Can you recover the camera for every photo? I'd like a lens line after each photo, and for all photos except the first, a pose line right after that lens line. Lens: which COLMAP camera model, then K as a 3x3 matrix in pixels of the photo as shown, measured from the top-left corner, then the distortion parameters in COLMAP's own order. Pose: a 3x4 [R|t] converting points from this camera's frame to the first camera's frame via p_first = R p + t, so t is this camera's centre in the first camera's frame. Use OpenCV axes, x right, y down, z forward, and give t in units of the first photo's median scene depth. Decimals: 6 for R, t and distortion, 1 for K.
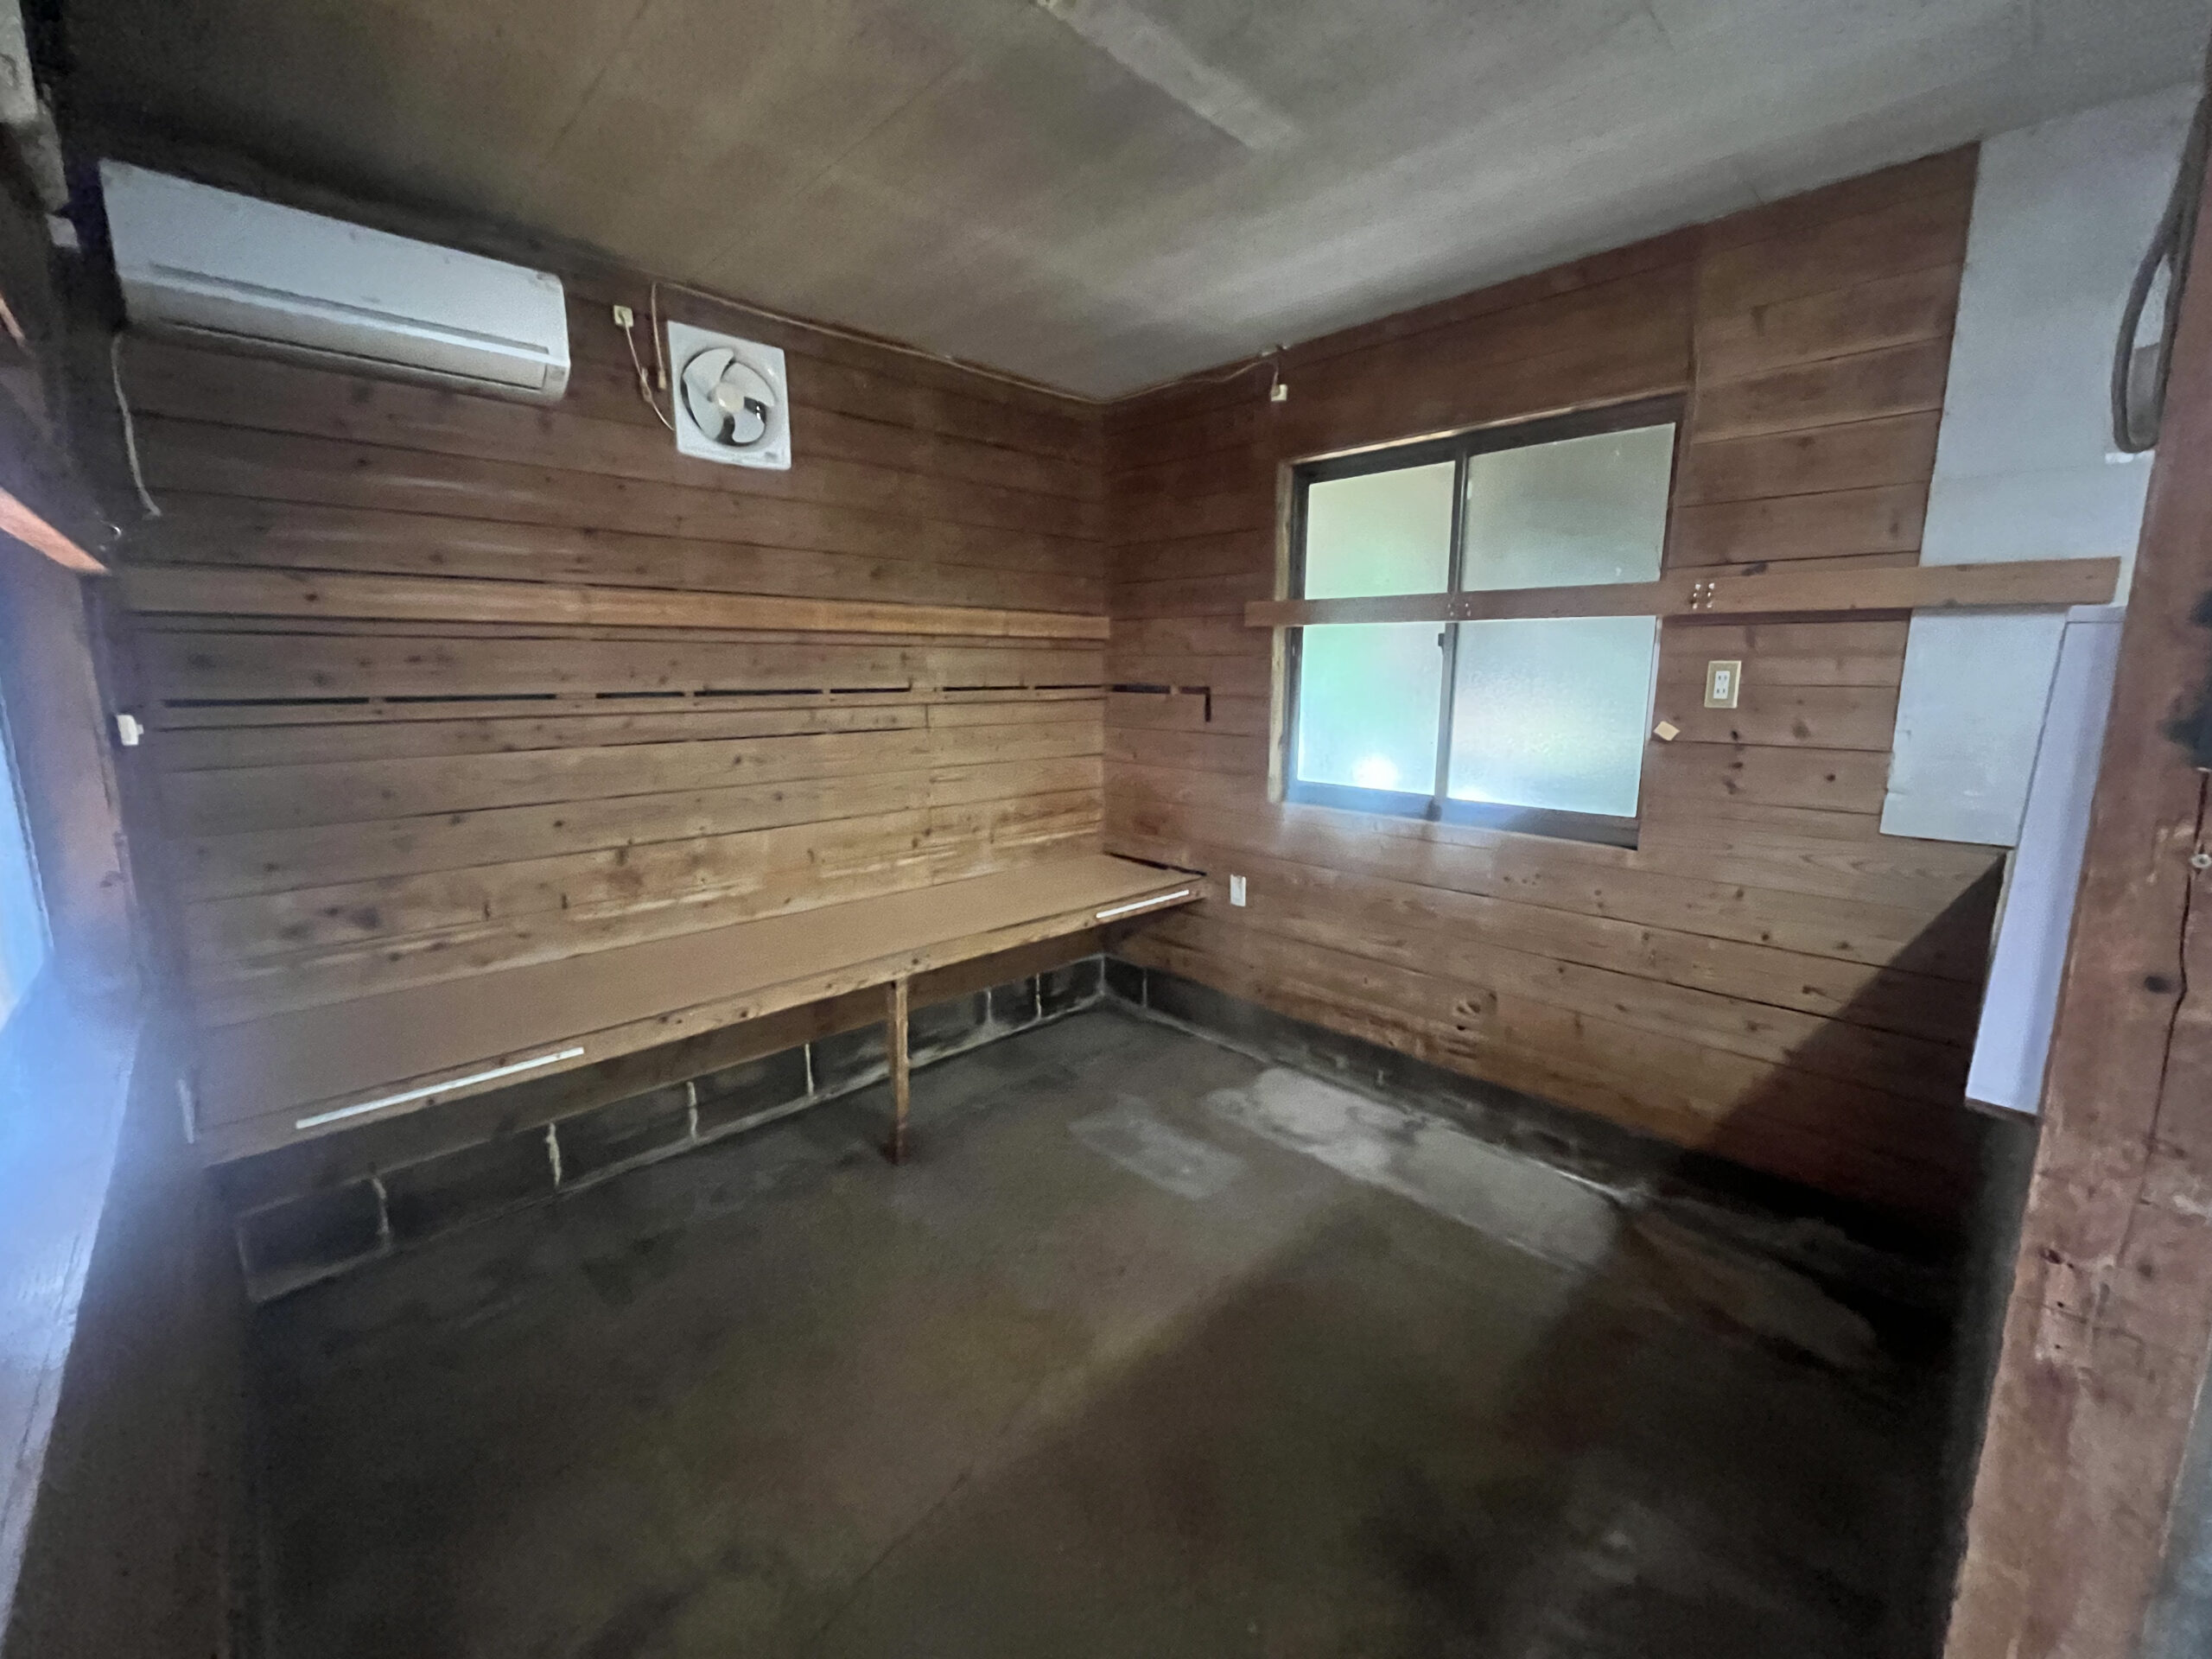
lens RADIAL K [[895.1, 0, 1108.2], [0, 895.1, 823.3], [0, 0, 1]] dist [0.000749, 0.000418]
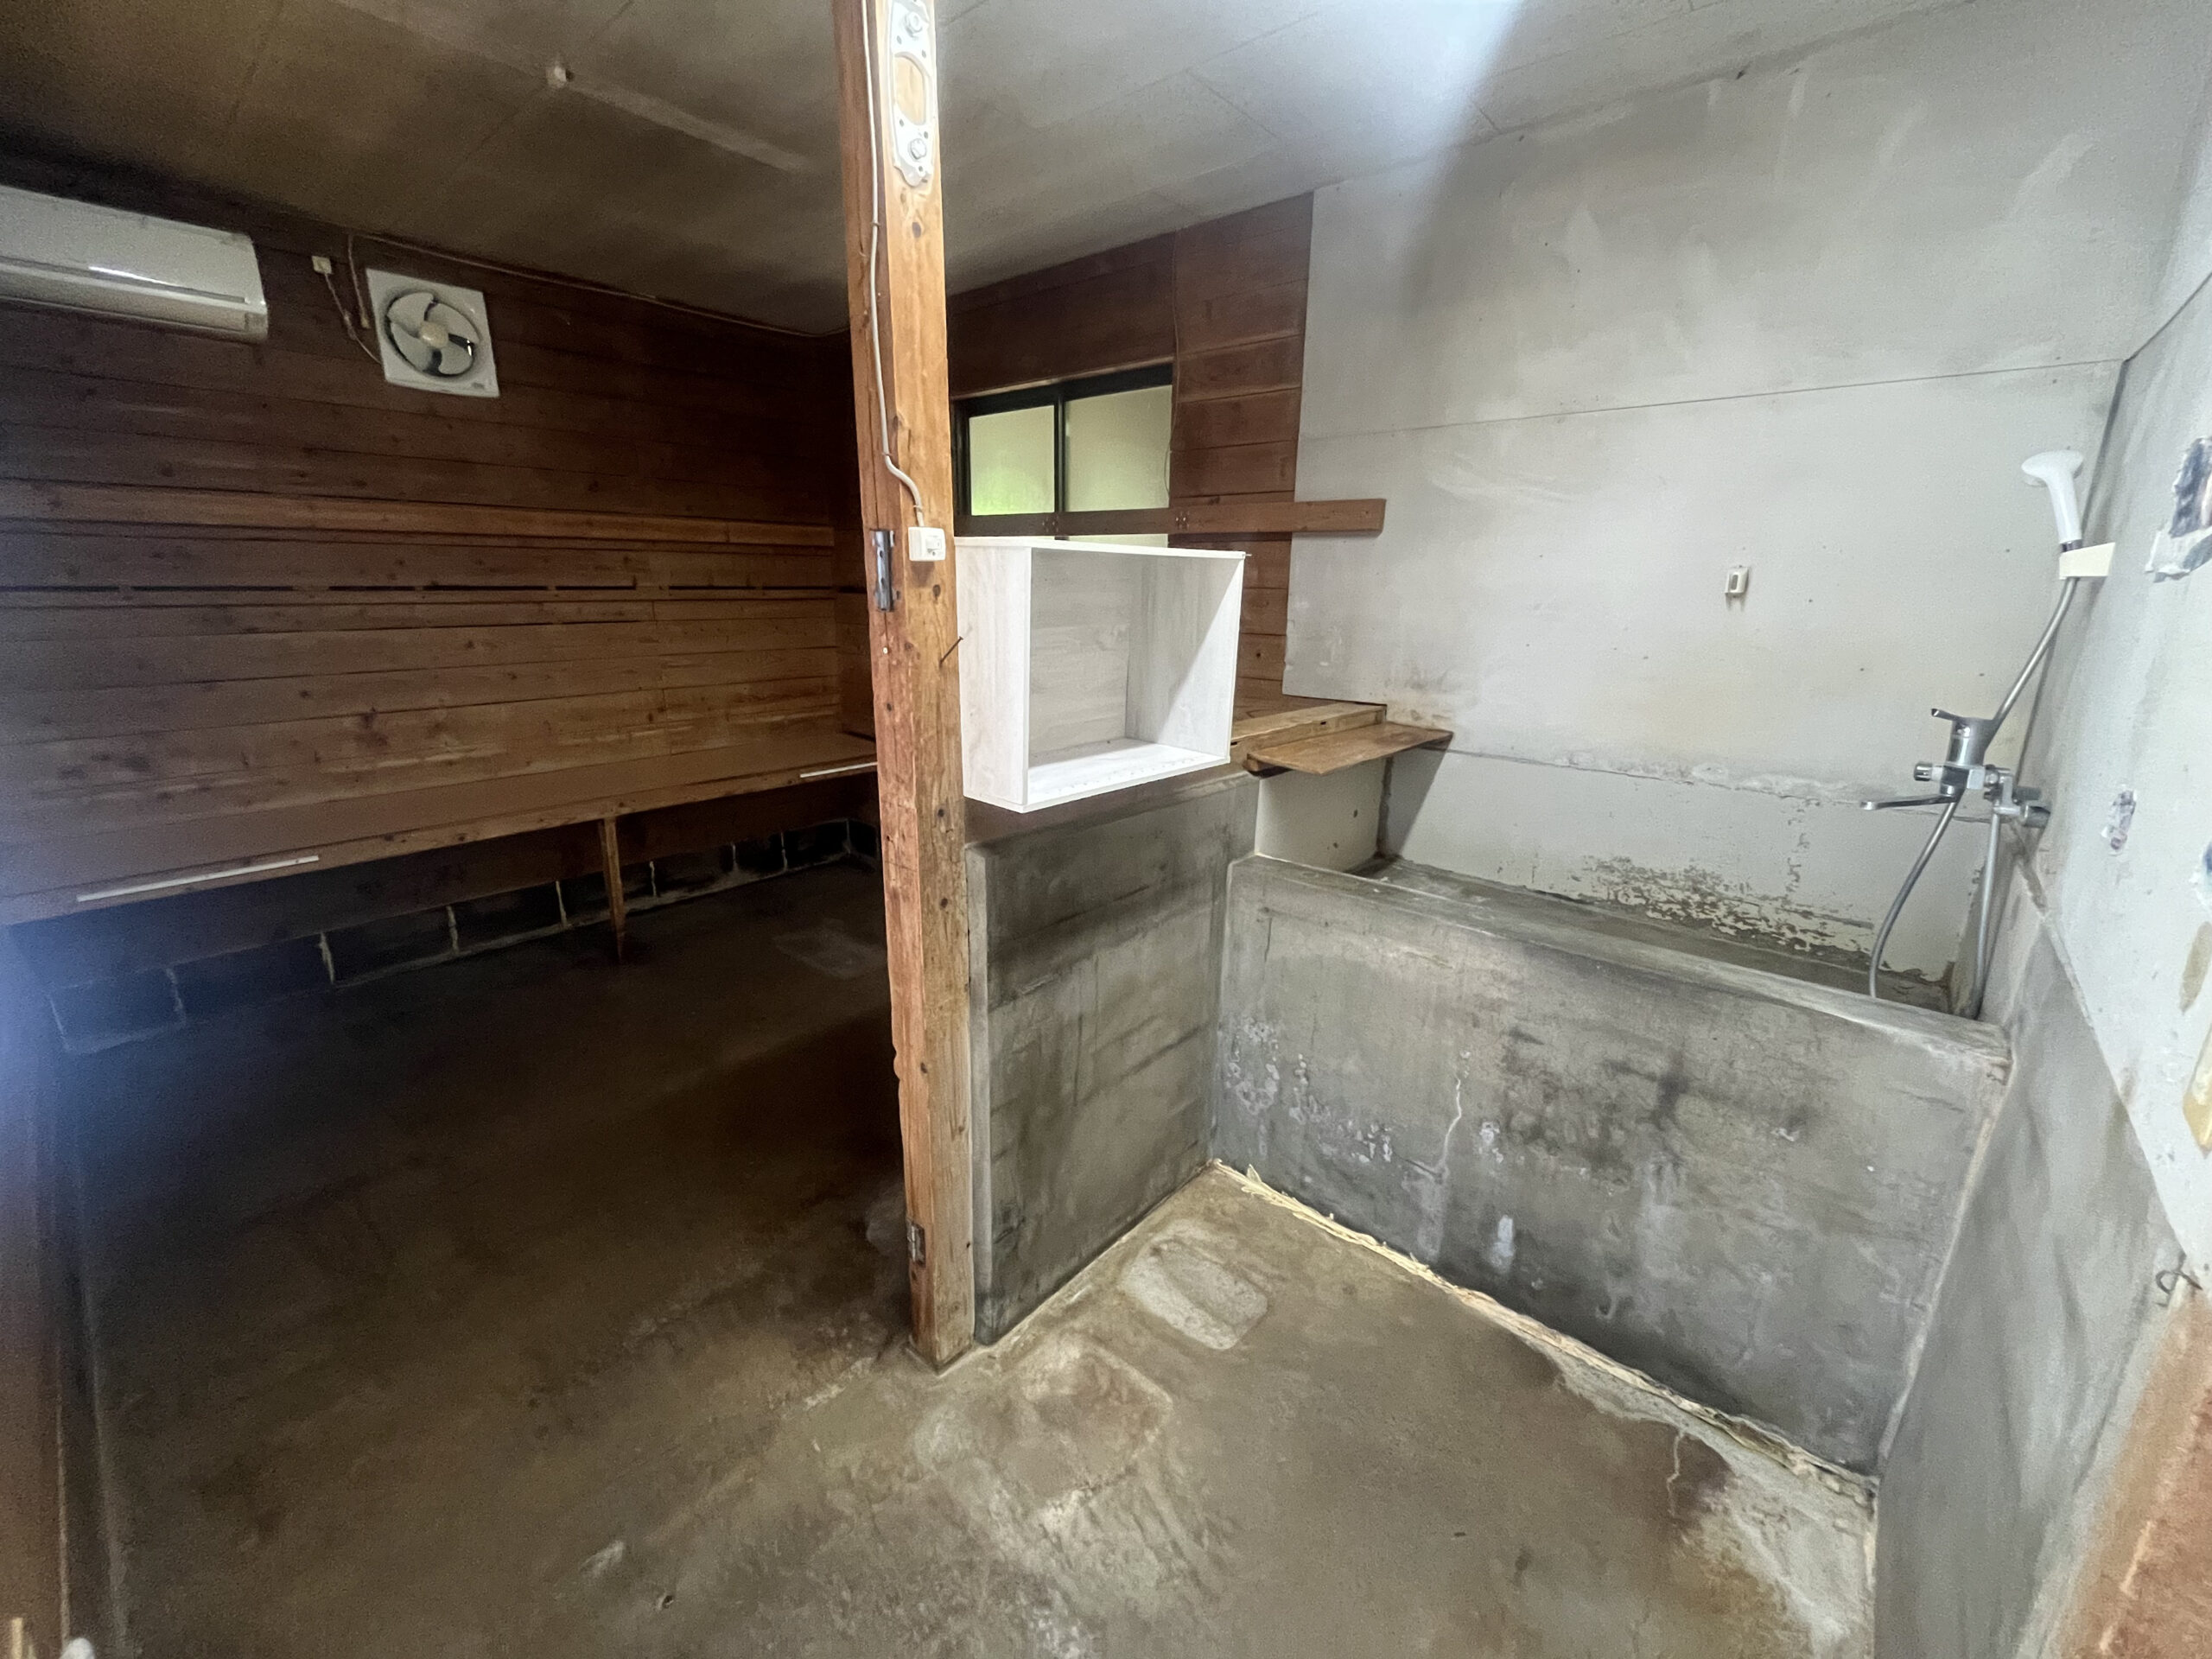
lens RADIAL K [[895.1, 0, 1105.2], [0, 895.1, 822.5], [0, 0, 1]] dist [0.000749, 0.000418]
pose [[0.996540, -0.011528, 0.082310, 0.359178], [0.003658, 0.995458, 0.095133, 0.060222], [-0.083033, -0.094503, 0.992056, -0.315243]]
